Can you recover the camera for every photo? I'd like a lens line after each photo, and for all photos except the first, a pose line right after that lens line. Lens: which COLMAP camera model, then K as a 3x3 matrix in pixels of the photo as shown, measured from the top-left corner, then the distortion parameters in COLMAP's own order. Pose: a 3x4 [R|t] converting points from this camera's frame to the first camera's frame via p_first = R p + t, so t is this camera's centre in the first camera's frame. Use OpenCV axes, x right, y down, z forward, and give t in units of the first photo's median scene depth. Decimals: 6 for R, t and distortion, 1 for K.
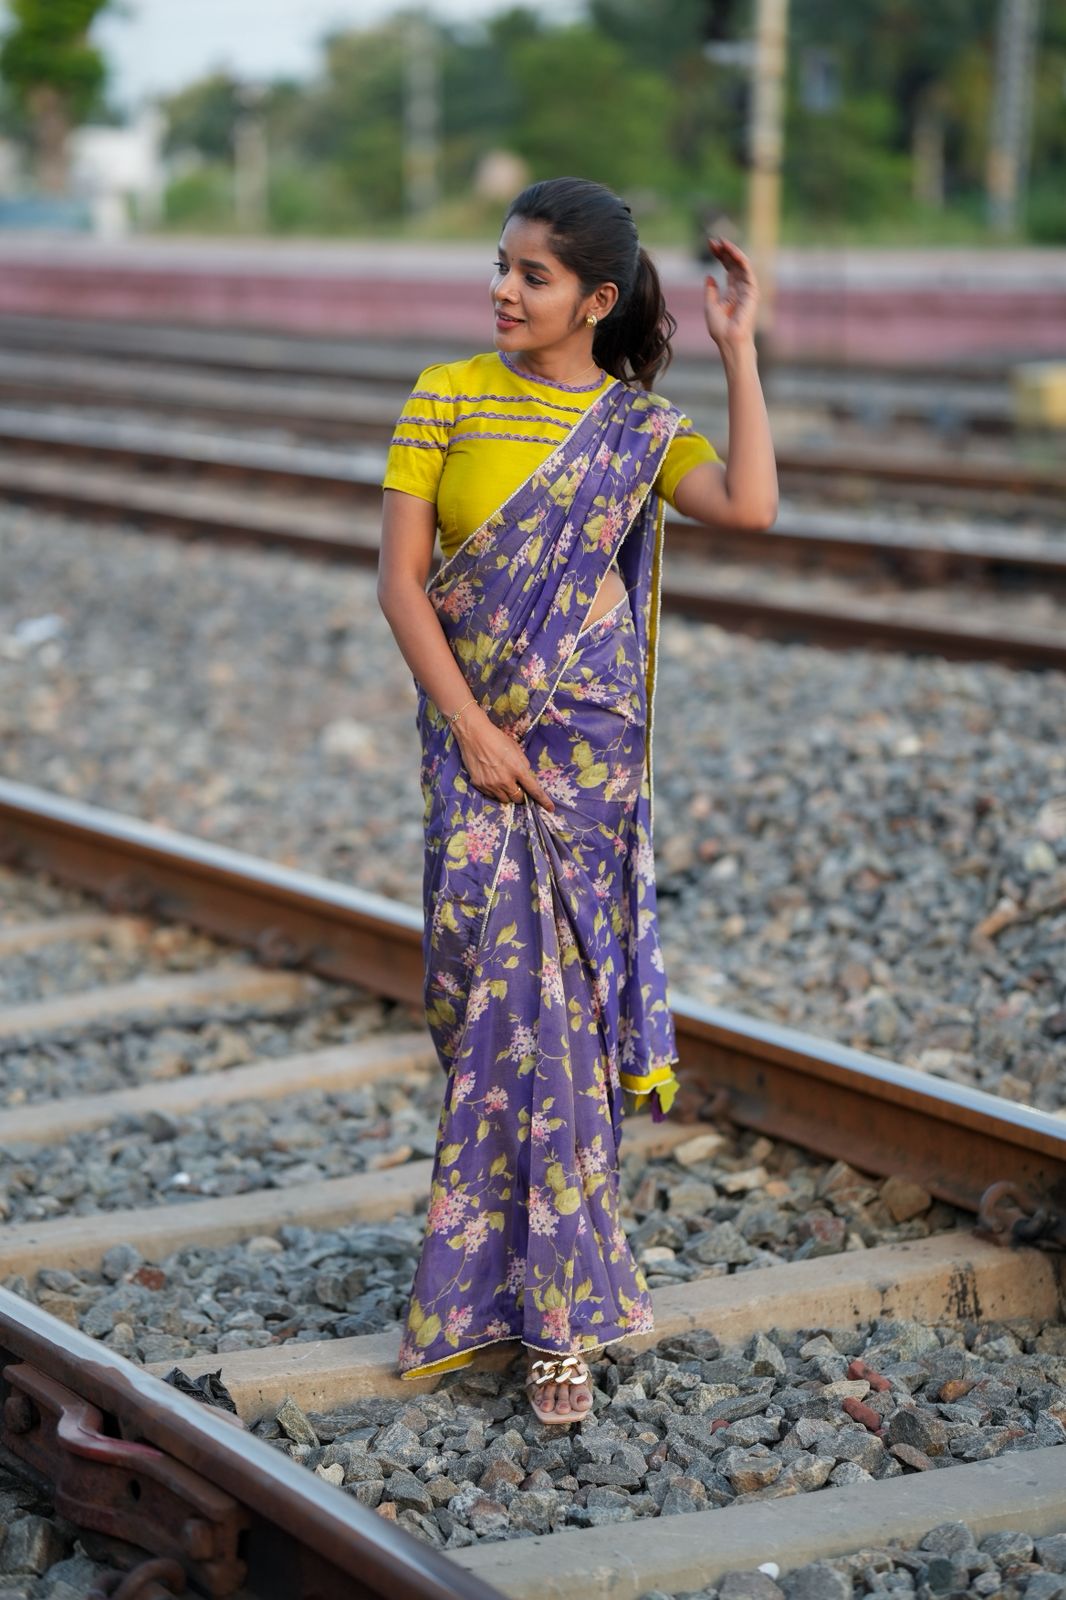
lens RADIAL K [[3661.5, 0, 515.9], [0, 3661.5, 780.5], [0, 0, 1]] dist [0.764697, 0.498645]
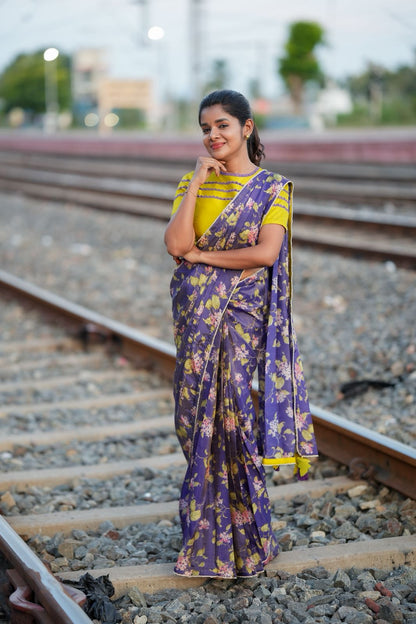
lens RADIAL K [[1428.8, 0, 206.3], [0, 1428.8, 311.2], [0, 0, 1]] dist [0.756857, 0.576465]
pose [[0.979520, 0.003164, -0.201322, 0.154247], [-0.007368, 0.999770, -0.020137, 0.003328], [0.201212, 0.021208, 0.979318, 0.057468]]
